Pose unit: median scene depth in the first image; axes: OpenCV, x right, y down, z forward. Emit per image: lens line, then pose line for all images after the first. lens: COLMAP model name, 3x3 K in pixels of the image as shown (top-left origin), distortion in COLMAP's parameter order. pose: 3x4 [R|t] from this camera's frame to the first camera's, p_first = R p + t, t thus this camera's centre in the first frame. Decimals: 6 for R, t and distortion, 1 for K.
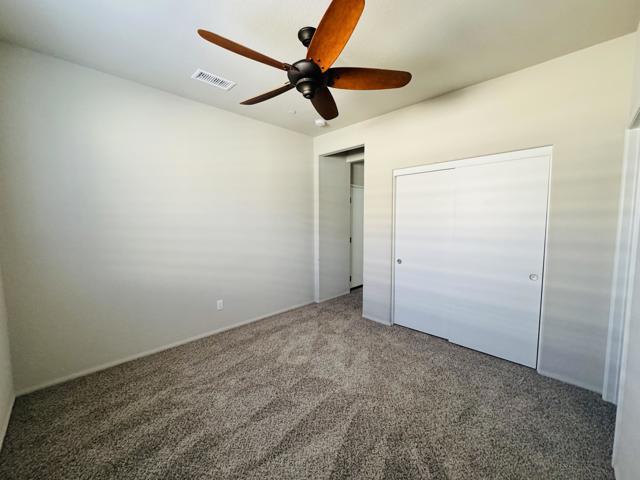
lens RADIAL K [[256.4, 0, 320.0], [0, 256.4, 240.0], [0, 0, 1]] dist [-0.002274, -0.000089]
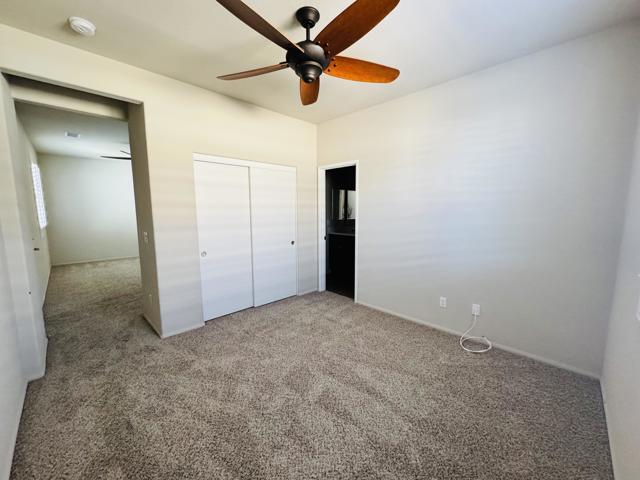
lens RADIAL K [[256.4, 0, 320.0], [0, 256.4, 240.0], [0, 0, 1]] dist [-0.002274, -0.000089]
pose [[-0.005518, -0.117723, 0.993031, -0.677709], [0.077709, 0.989993, 0.117795, -0.048417], [-0.996961, 0.077817, 0.003685, 0.628924]]
